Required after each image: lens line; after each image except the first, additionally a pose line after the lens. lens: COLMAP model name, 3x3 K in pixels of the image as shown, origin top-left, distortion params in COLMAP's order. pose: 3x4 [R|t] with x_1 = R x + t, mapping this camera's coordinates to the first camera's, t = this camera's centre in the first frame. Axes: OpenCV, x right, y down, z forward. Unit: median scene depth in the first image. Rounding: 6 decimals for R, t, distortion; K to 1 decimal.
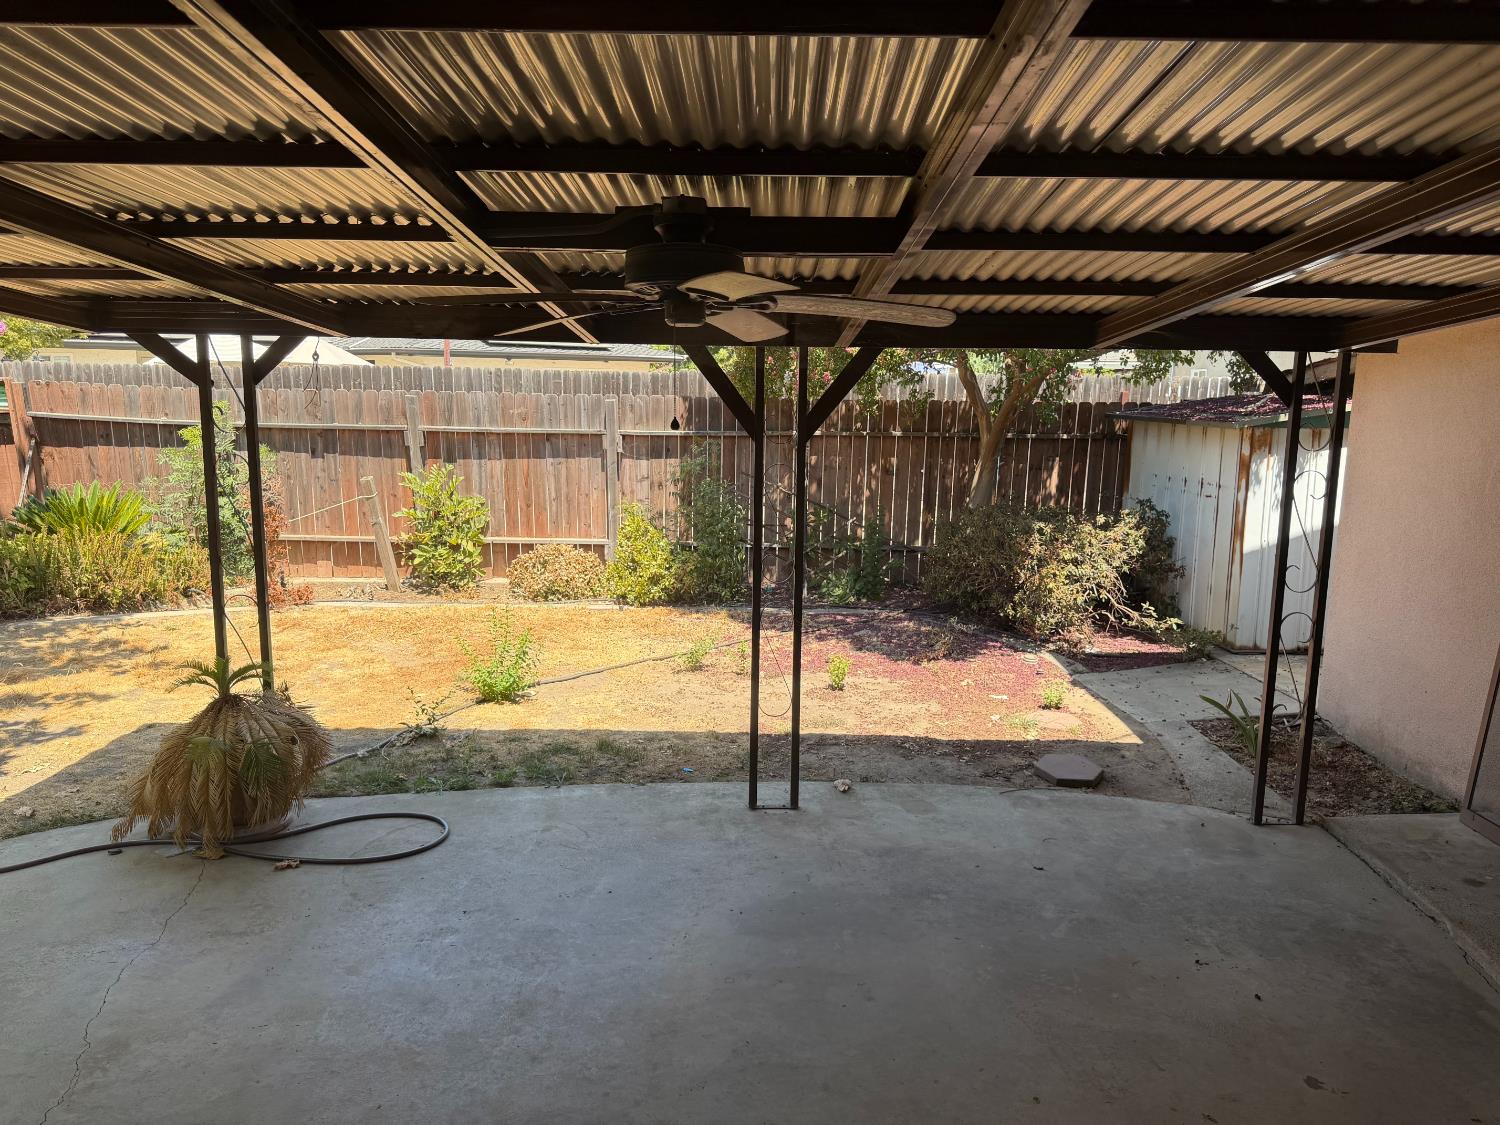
lens RADIAL K [[1061.3, 0, 743.5], [0, 1061.3, 557.3], [0, 0, 1]] dist [0.018855, -0.029236]
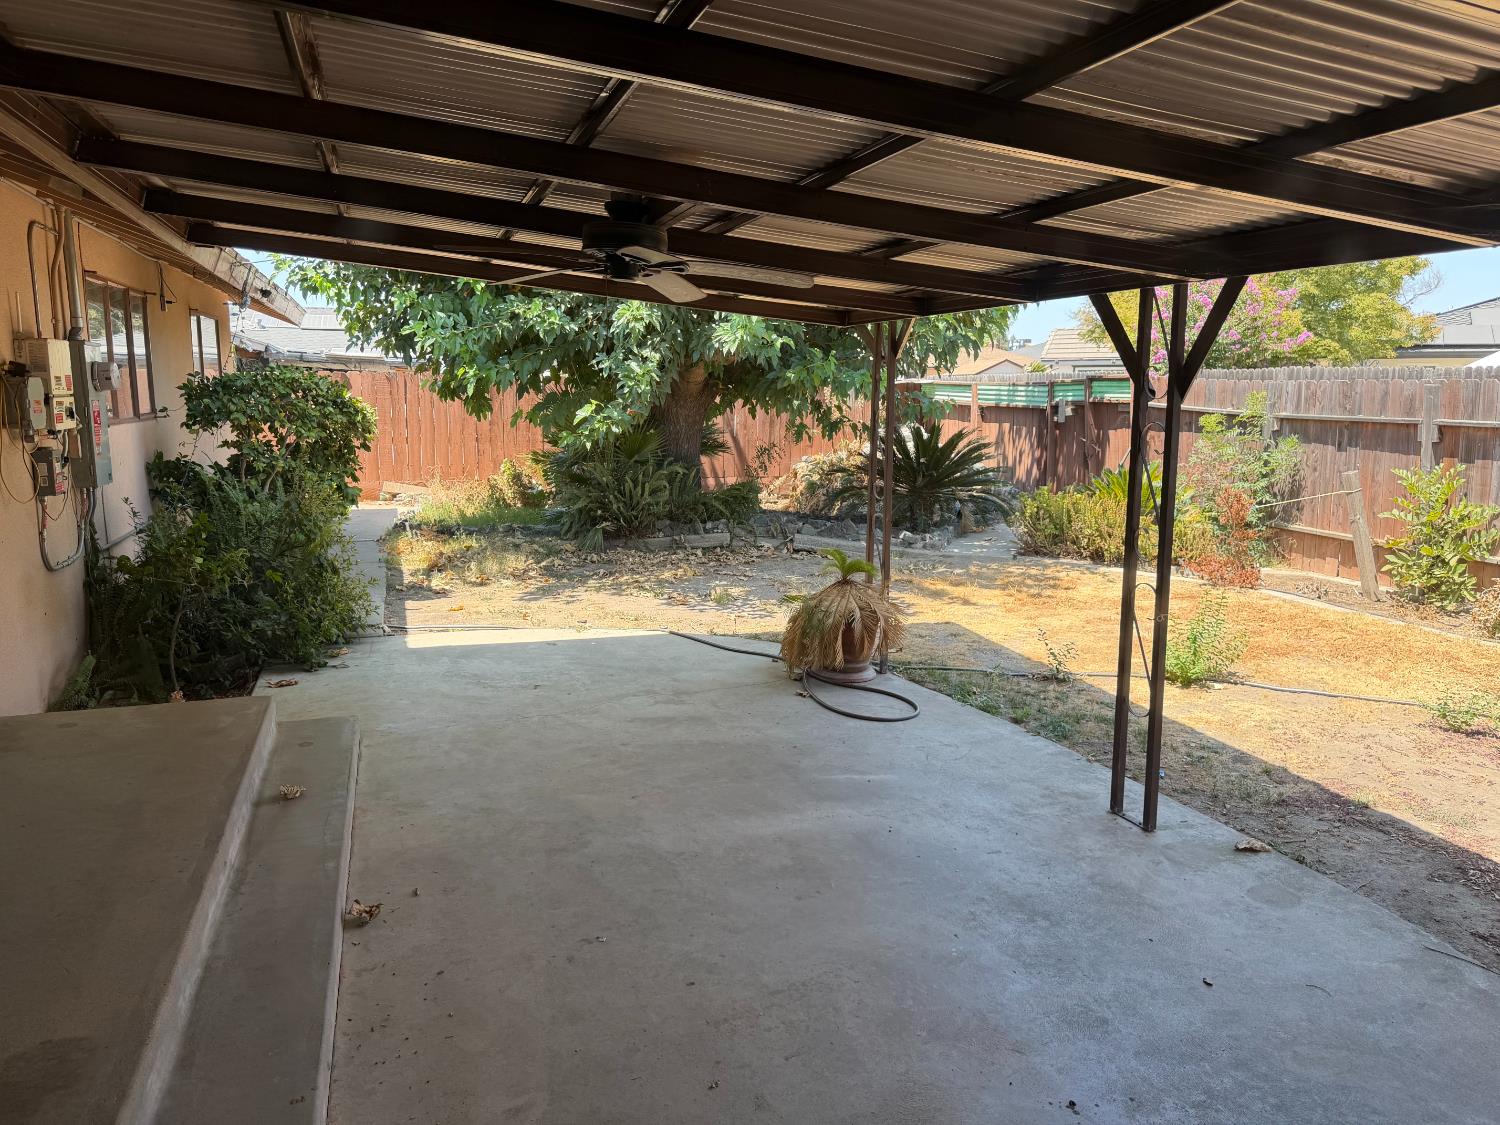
lens RADIAL K [[1061.3, 0, 744.9], [0, 1061.3, 565.9], [0, 0, 1]] dist [0.018855, -0.029236]
pose [[0.292512, 0.145427, -0.945139, 0.551090], [-0.158059, 0.982127, 0.102200, -0.006607], [0.943109, 0.119493, 0.310269, 0.303626]]
